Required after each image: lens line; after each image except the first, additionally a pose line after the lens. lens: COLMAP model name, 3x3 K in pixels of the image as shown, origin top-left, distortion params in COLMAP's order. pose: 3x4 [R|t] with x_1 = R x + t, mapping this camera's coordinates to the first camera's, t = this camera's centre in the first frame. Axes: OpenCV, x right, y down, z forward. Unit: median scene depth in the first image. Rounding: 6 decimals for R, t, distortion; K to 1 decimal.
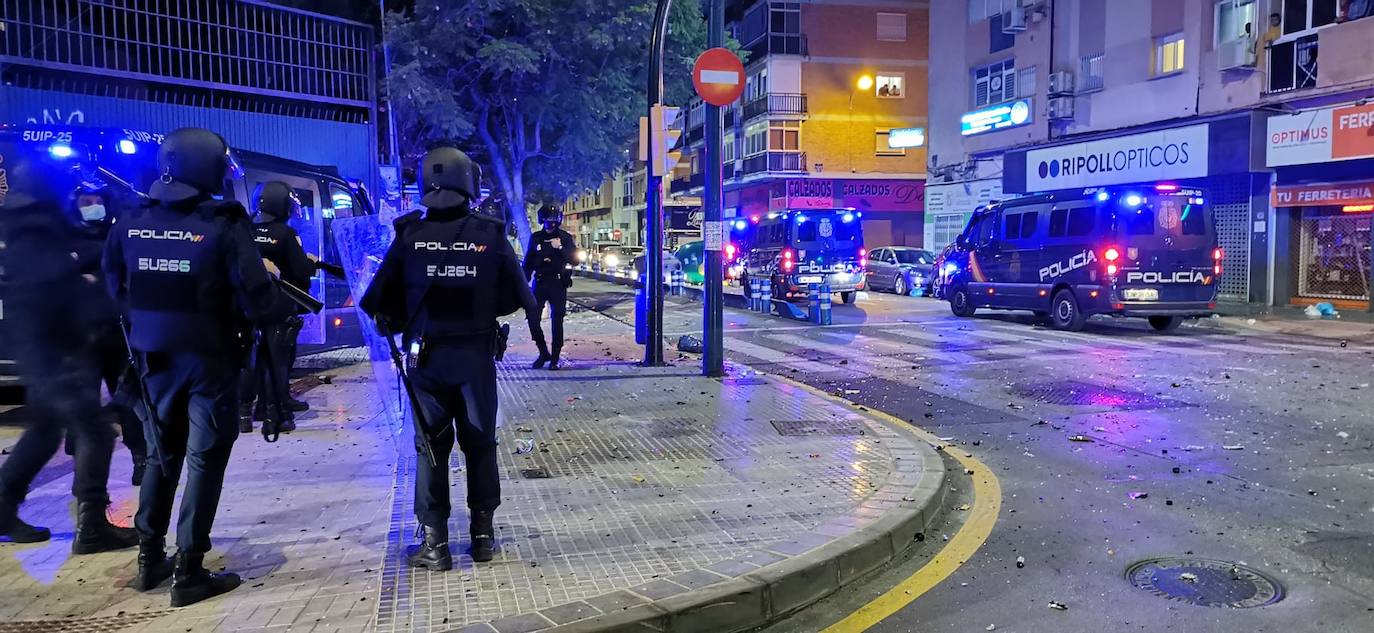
lens RADIAL K [[1018.4, 0, 688.0], [0, 1018.4, 317.3], [0, 0, 1]] dist [0.009816, 0.000204]
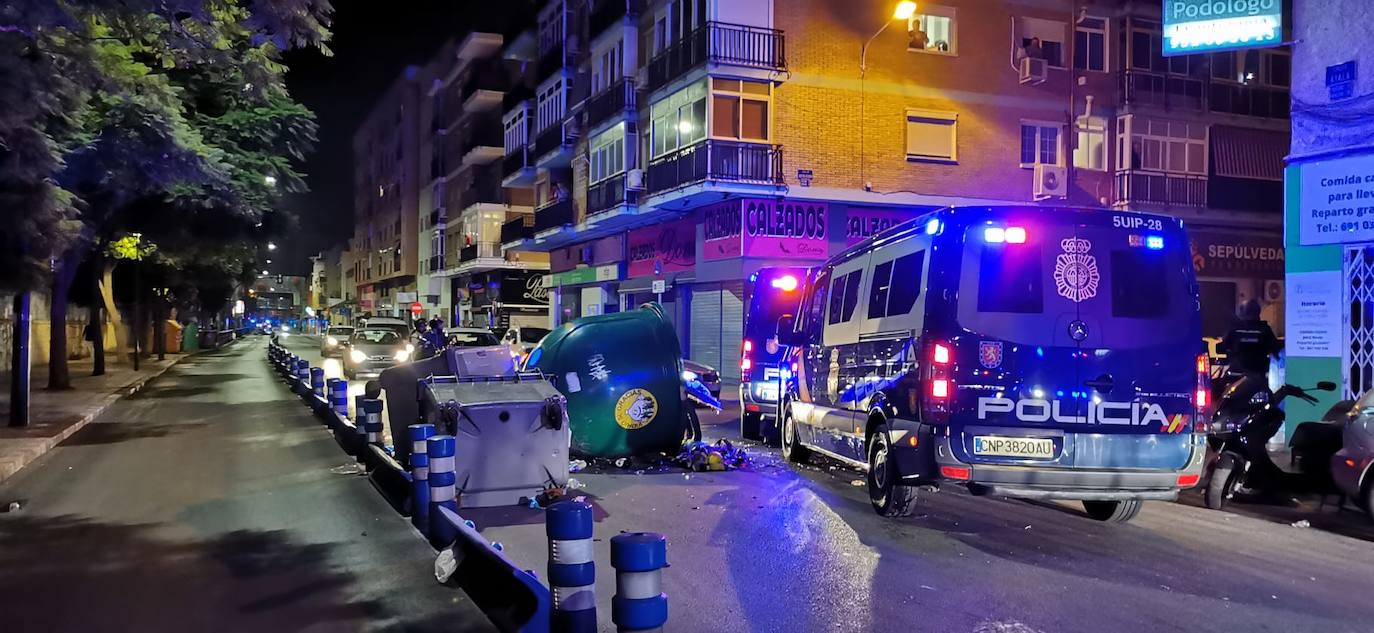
lens RADIAL K [[1018.4, 0, 682.5], [0, 1018.4, 316.7], [0, 0, 1]] dist [0.009816, 0.000204]
pose [[0.986208, 0.016950, 0.164642, -0.012513], [-0.003287, 0.996552, -0.082905, -0.034250], [-0.165480, 0.081220, 0.982863, 0.490320]]
